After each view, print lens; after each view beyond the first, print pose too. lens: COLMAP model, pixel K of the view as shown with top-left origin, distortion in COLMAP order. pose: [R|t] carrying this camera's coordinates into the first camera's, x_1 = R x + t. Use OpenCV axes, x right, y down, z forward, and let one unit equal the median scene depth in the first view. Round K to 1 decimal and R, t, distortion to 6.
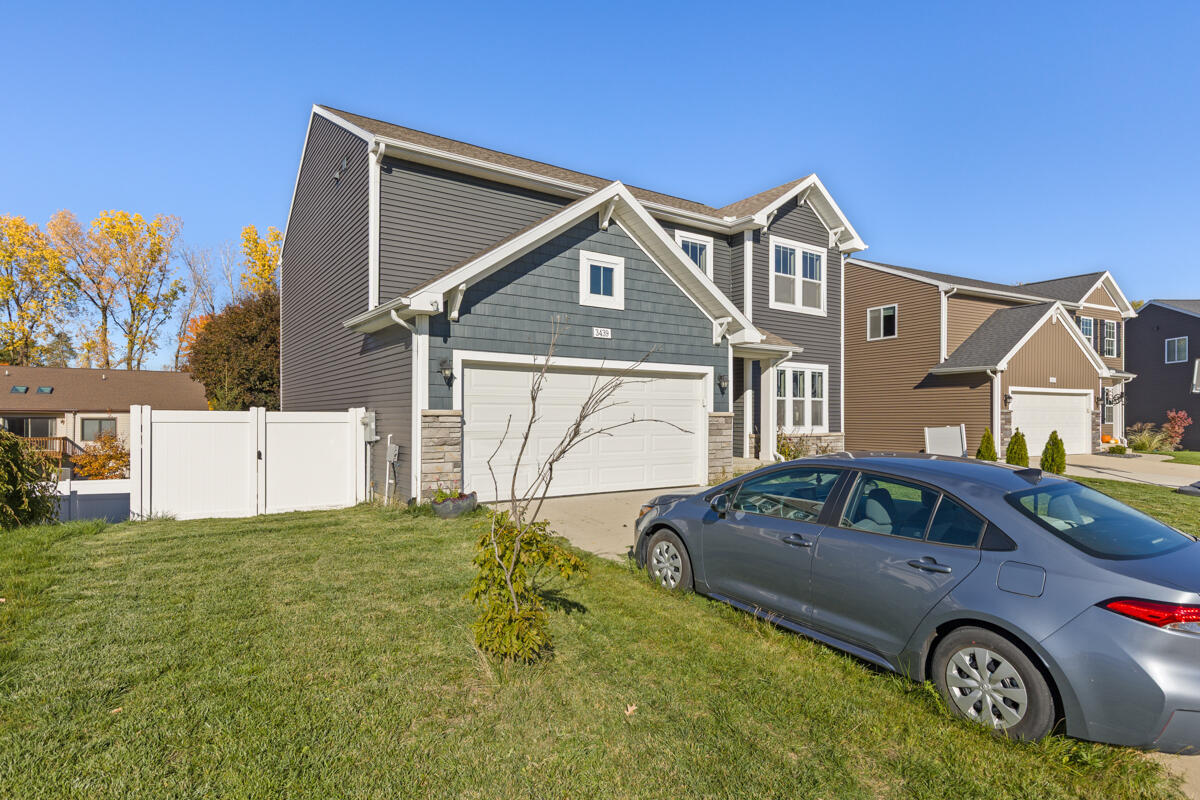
lens RADIAL K [[607.1, 0, 658.7], [0, 607.1, 406.7], [0, 0, 1]] dist [0.006840, -0.001934]
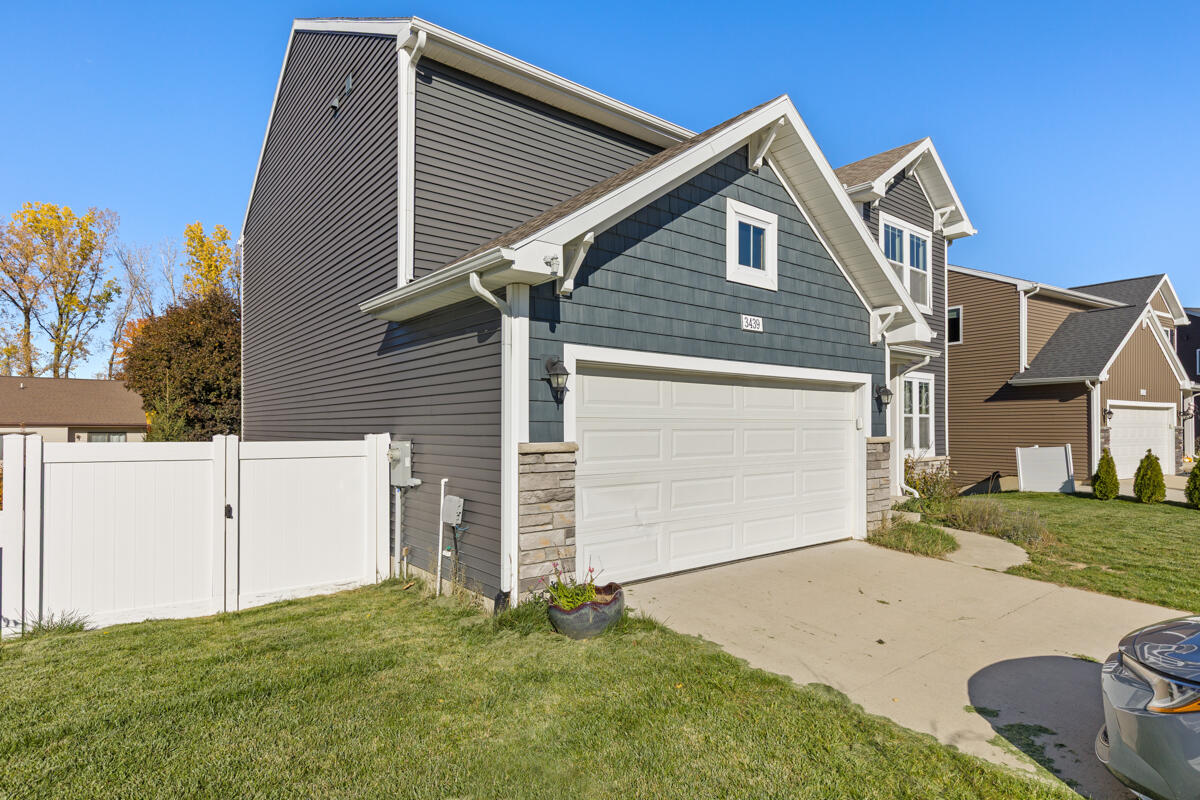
lens RADIAL K [[607.1, 0, 651.3], [0, 607.1, 413.0], [0, 0, 1]] dist [0.006840, -0.001934]
pose [[0.998465, 0.000411, 0.055379, -0.228878], [-0.000061, 0.999980, -0.006310, -0.016225], [-0.055381, 0.006297, 0.998445, 0.312183]]
